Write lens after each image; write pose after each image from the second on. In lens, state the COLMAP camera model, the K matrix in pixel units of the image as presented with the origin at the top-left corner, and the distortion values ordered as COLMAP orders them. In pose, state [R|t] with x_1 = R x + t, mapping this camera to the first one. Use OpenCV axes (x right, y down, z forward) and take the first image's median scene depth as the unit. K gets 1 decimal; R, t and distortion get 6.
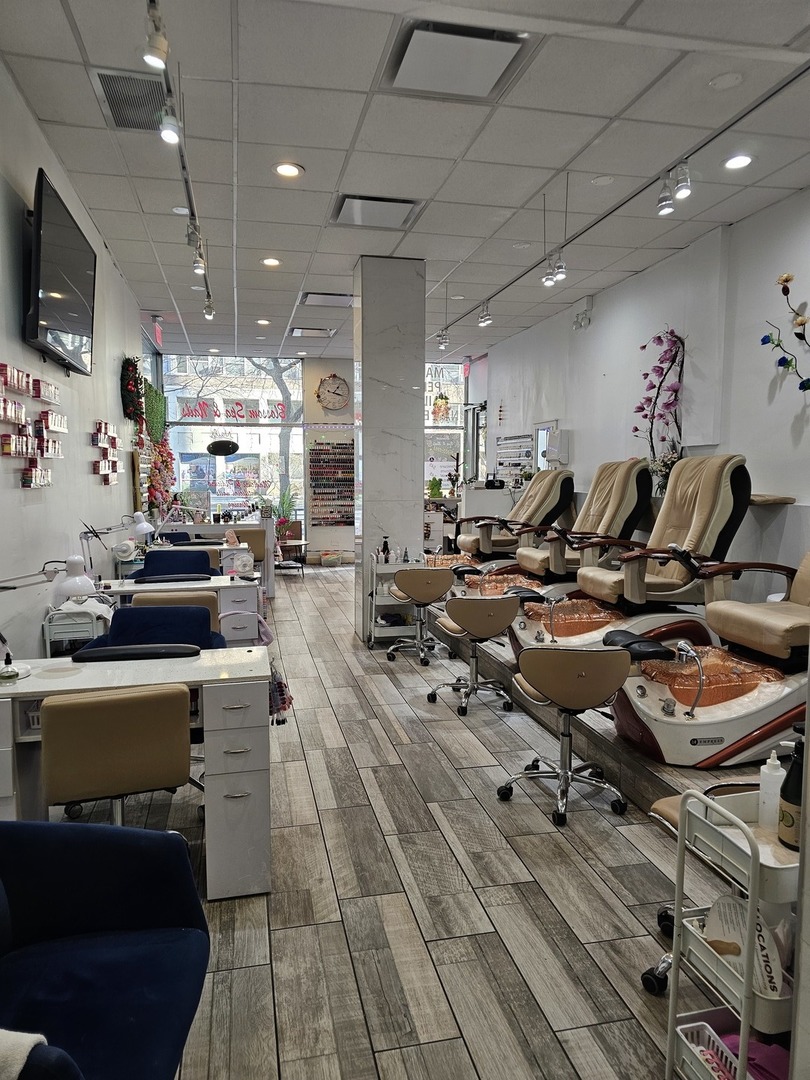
lens RADIAL K [[724.6, 0, 412.4], [0, 724.6, 546.5], [0, 0, 1]] dist [0.059348, -0.055097]
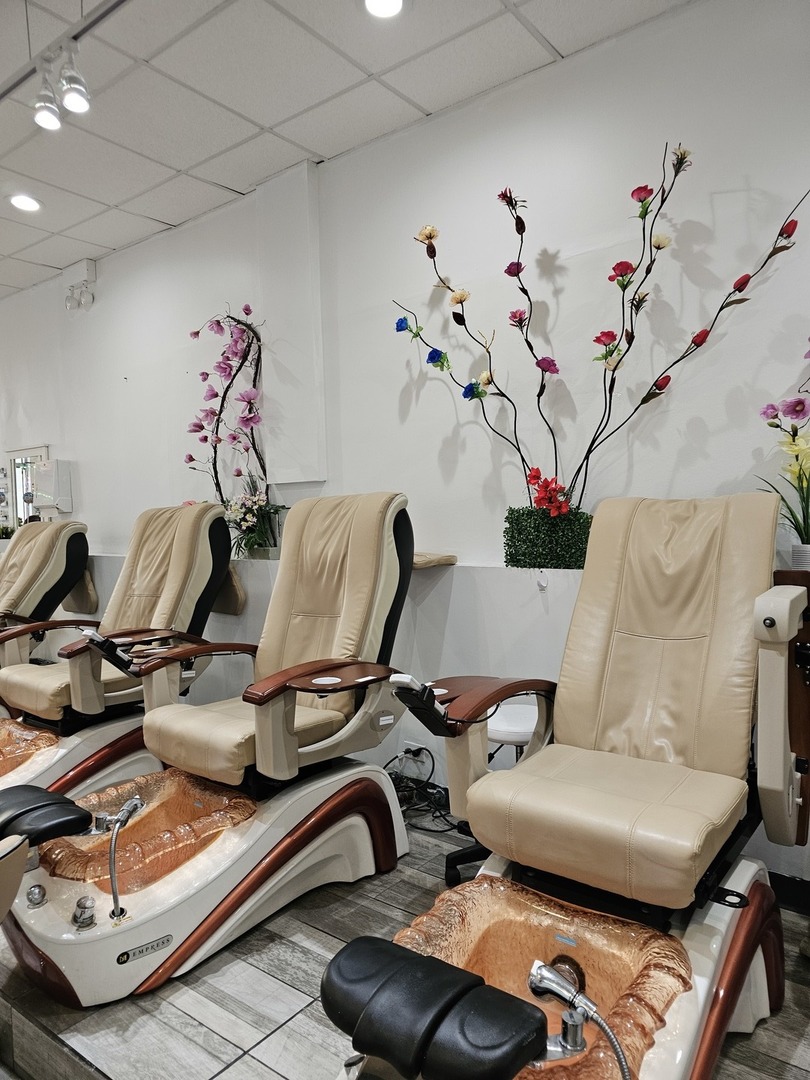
lens RADIAL K [[724.6, 0, 412.4], [0, 724.6, 546.5], [0, 0, 1]] dist [0.059348, -0.055097]
pose [[0.776546, -0.044683, 0.628474, 0.048162], [0.086804, 0.995558, -0.036474, -0.043364], [-0.624052, 0.082878, 0.776975, 0.400297]]
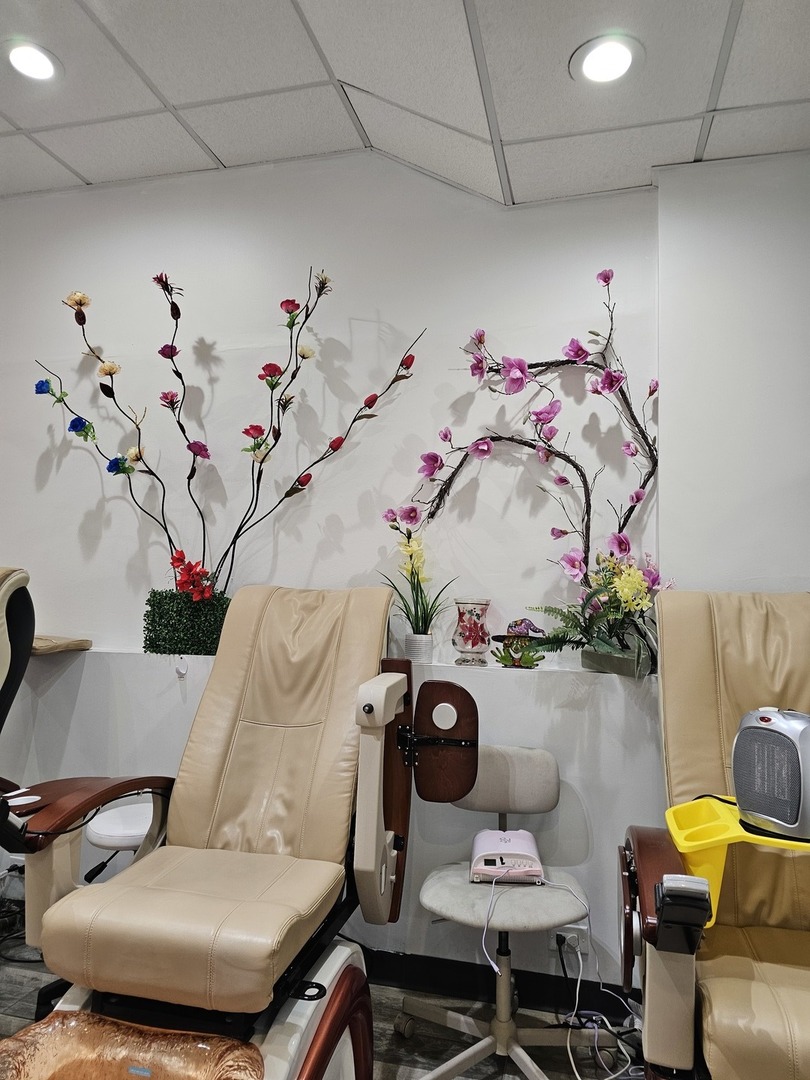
lens RADIAL K [[724.6, 0, 412.4], [0, 724.6, 546.5], [0, 0, 1]] dist [0.059348, -0.055097]
pose [[0.460323, 0.062916, 0.885519, 0.067476], [0.074009, 0.991293, -0.108904, -0.045713], [-0.884661, 0.115668, 0.451659, 0.372229]]
